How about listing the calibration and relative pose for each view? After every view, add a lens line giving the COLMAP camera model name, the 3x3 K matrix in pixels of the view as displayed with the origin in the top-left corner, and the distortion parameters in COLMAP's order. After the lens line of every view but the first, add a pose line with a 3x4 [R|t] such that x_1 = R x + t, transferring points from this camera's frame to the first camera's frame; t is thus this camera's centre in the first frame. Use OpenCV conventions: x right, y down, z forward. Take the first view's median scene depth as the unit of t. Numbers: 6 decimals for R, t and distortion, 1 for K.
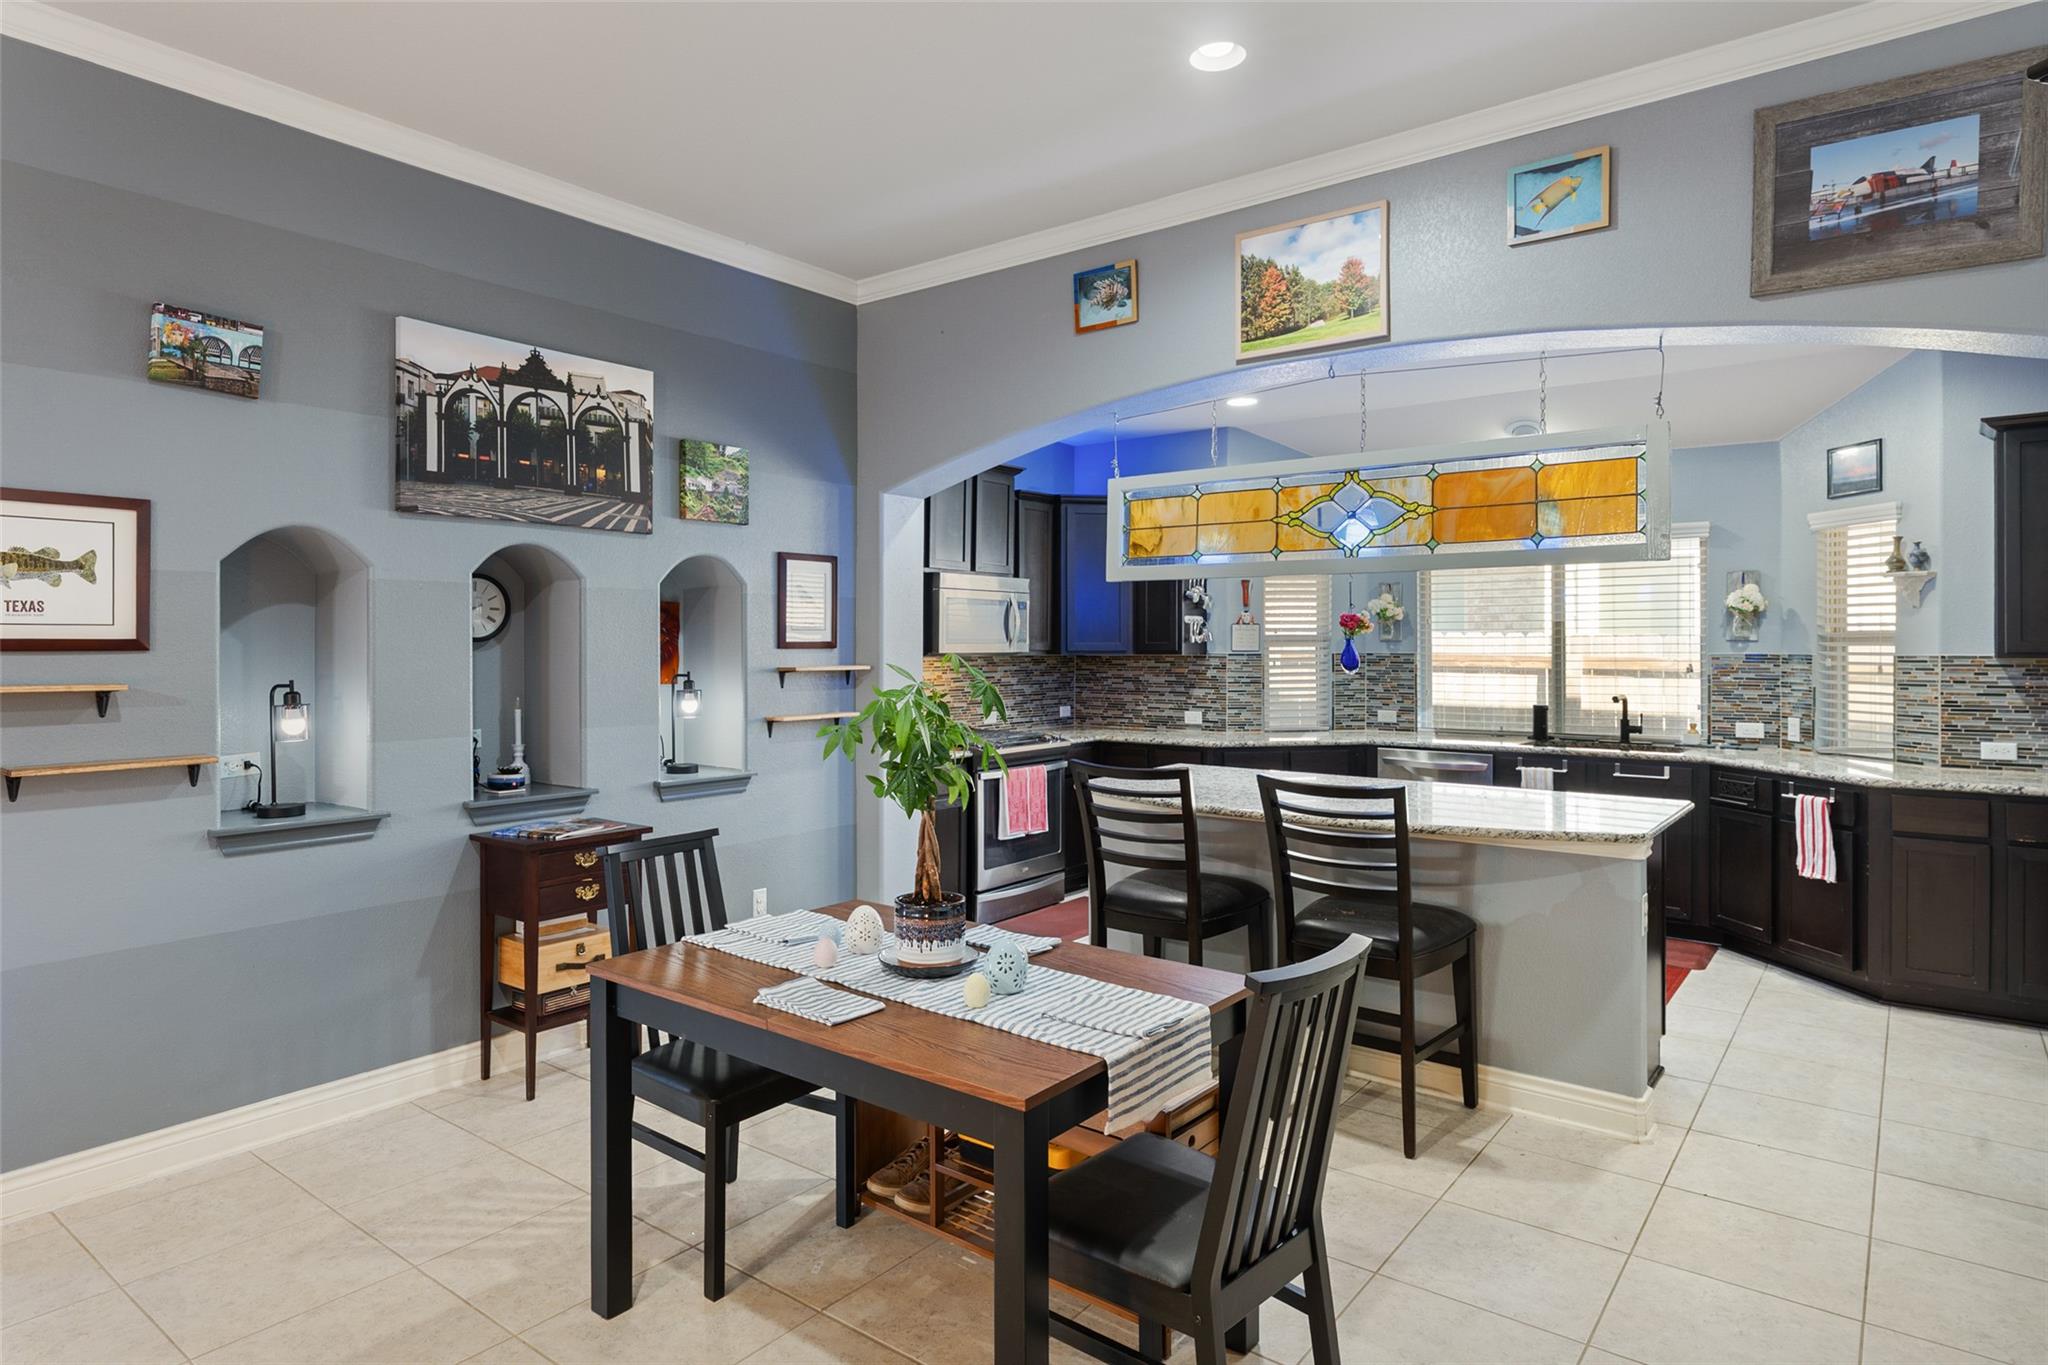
lens RADIAL K [[1159.6, 0, 1008.6], [0, 1159.6, 643.7], [0, 0, 1]] dist [0.002995, -0.001266]
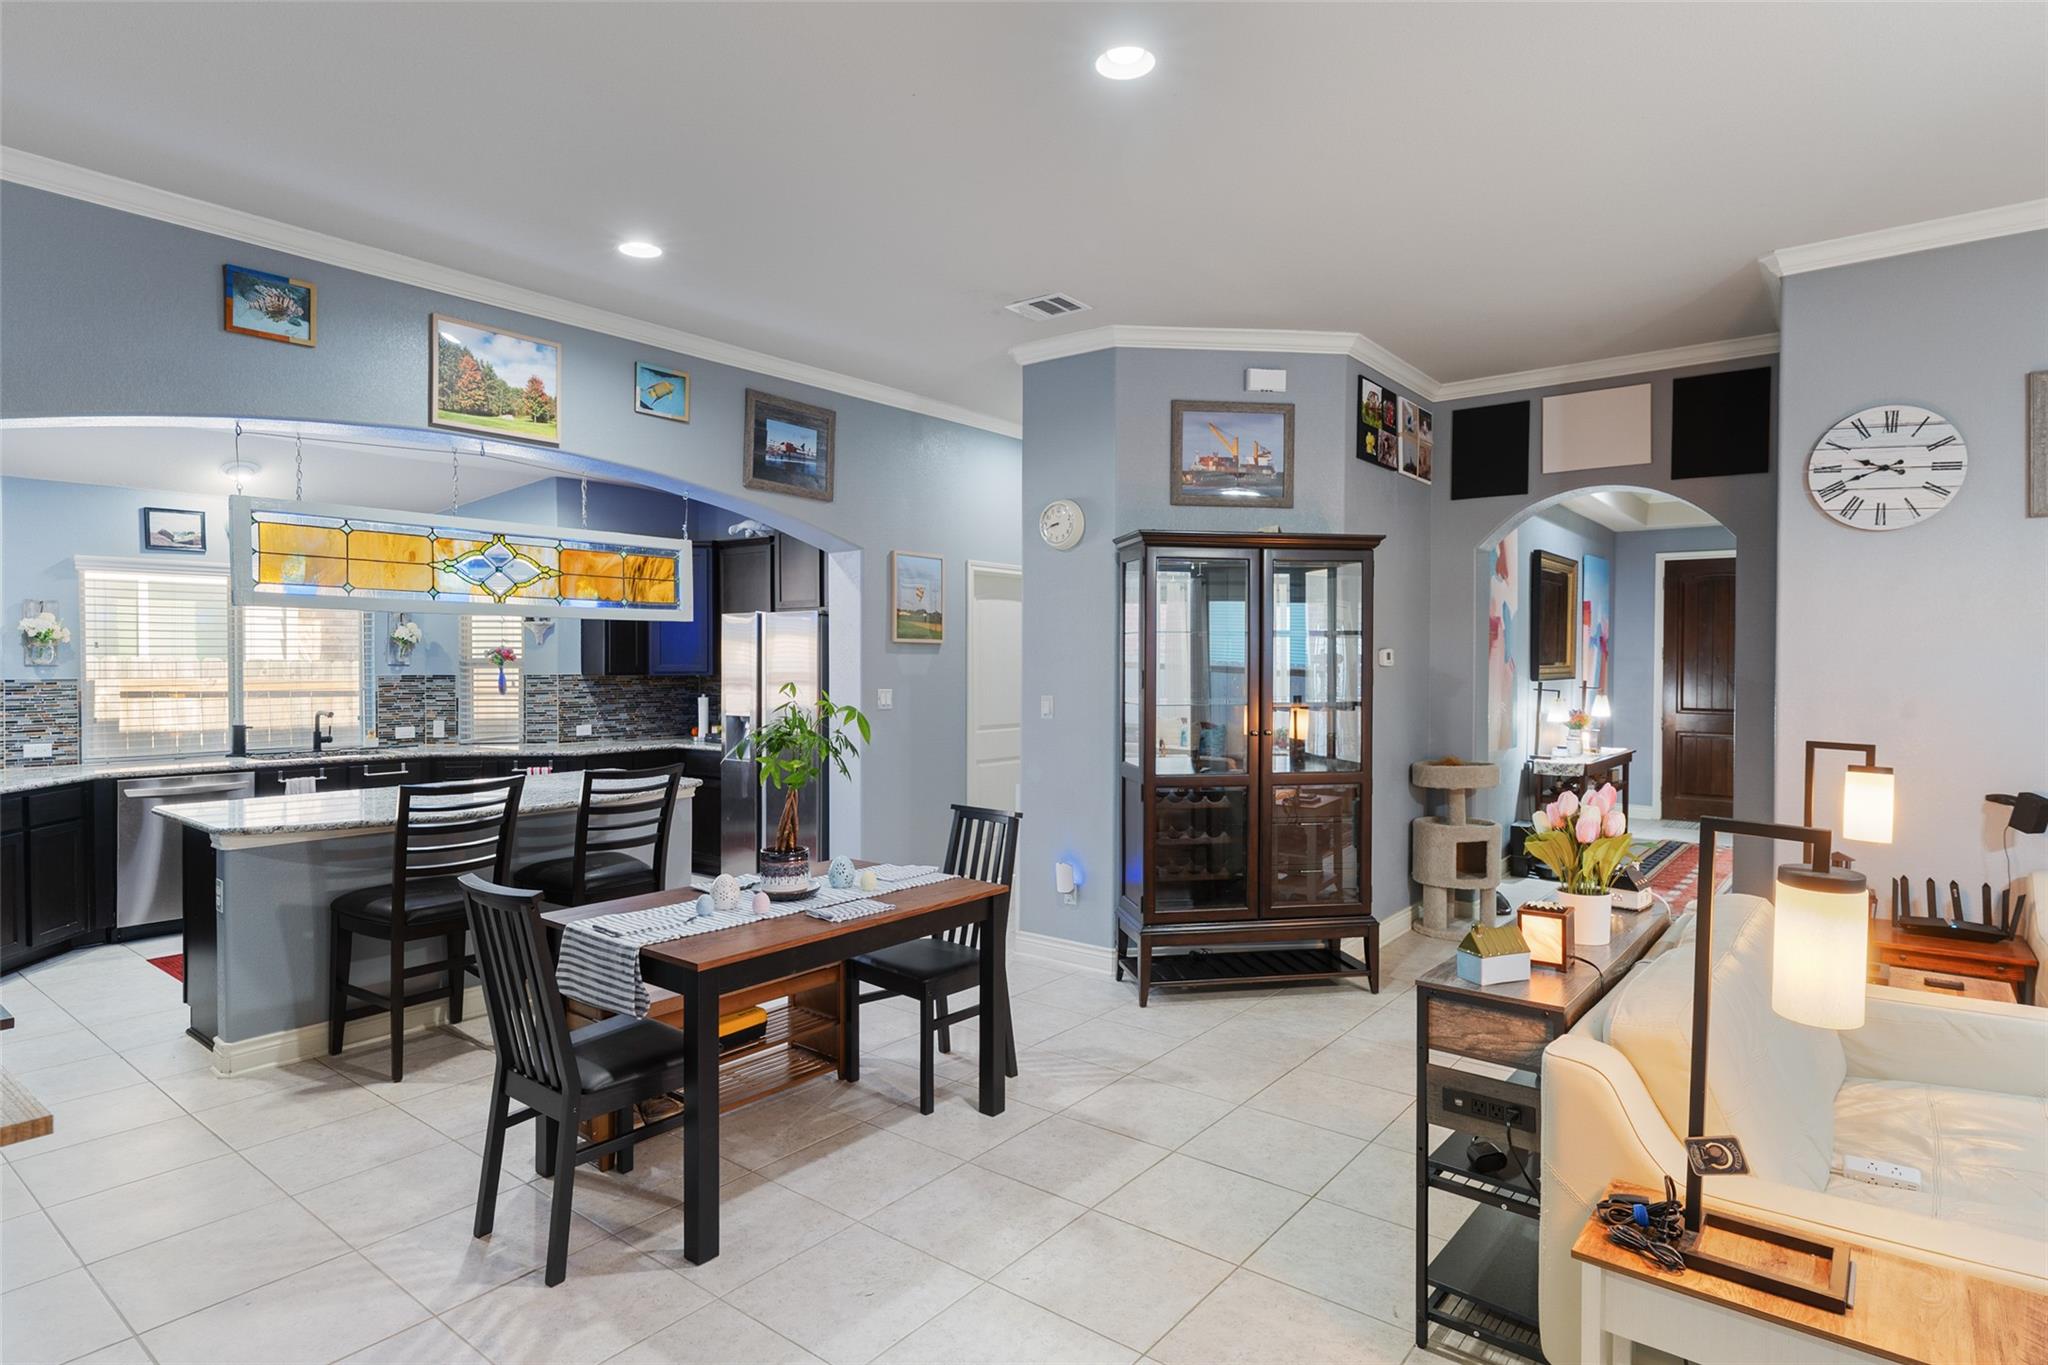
lens RADIAL K [[1095.4, 0, 1023.9], [0, 1095.4, 671.3], [0, 0, 1]] dist [0.004983, -0.000885]
pose [[0.000743, -0.010071, 0.999949, -0.681629], [-0.001014, 0.999949, 0.010072, -0.009690], [-0.999999, -0.001022, 0.000733, 0.324484]]
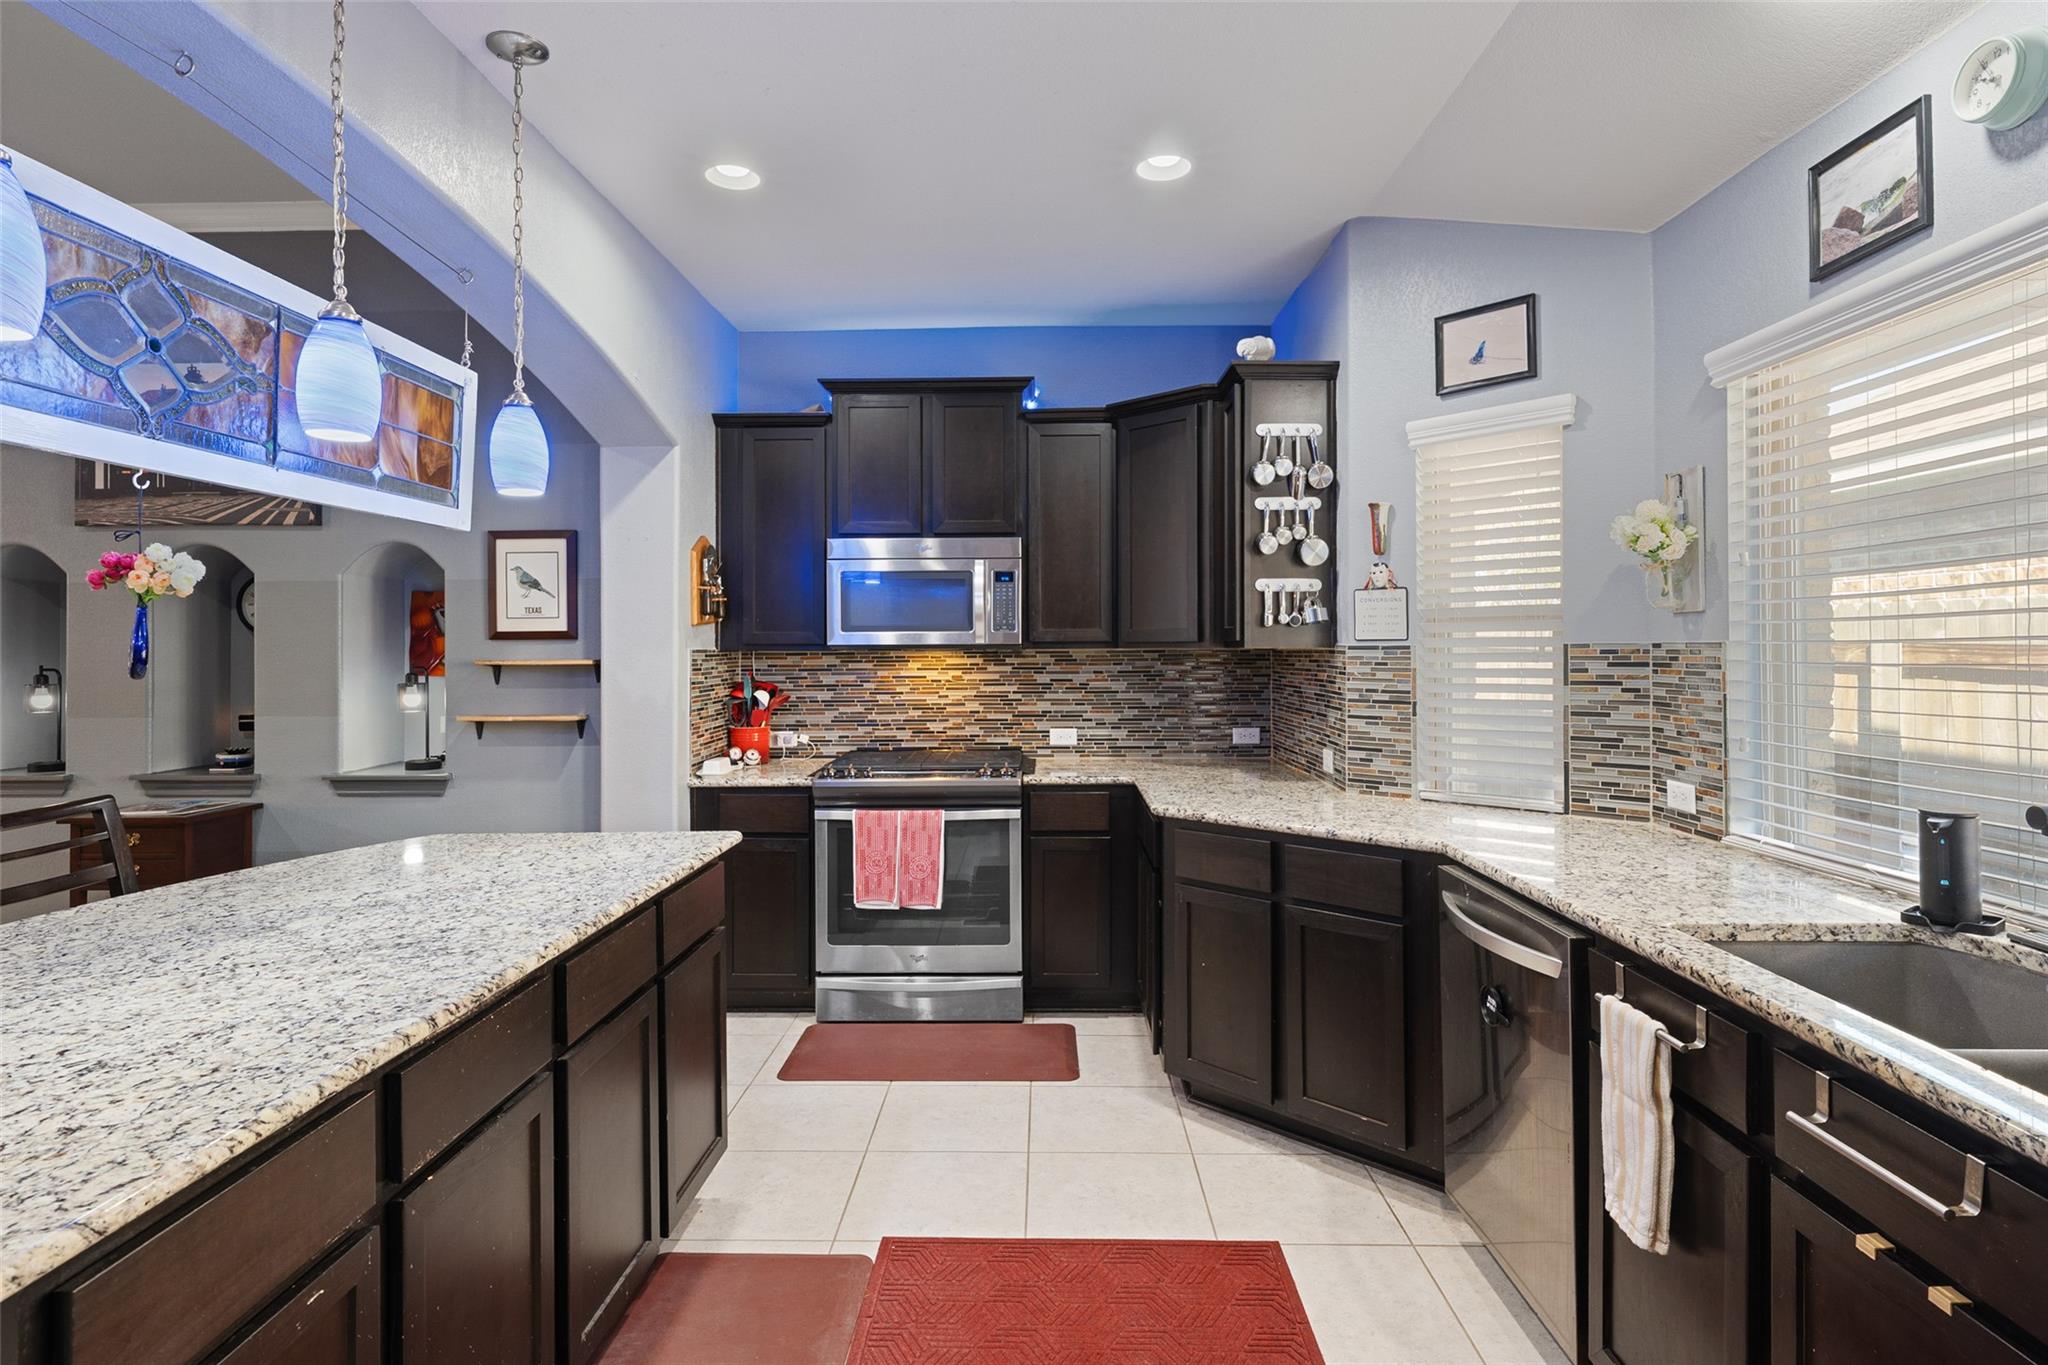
lens RADIAL K [[1069.0, 0, 1014.9], [0, 1069.0, 640.6], [0, 0, 1]] dist [0.003659, -0.002498]
pose [[0.596084, -0.007813, -0.802884, 0.650455], [0.005497, 0.999969, -0.005650, 0.010963], [0.802903, -0.001046, 0.596109, 0.774907]]
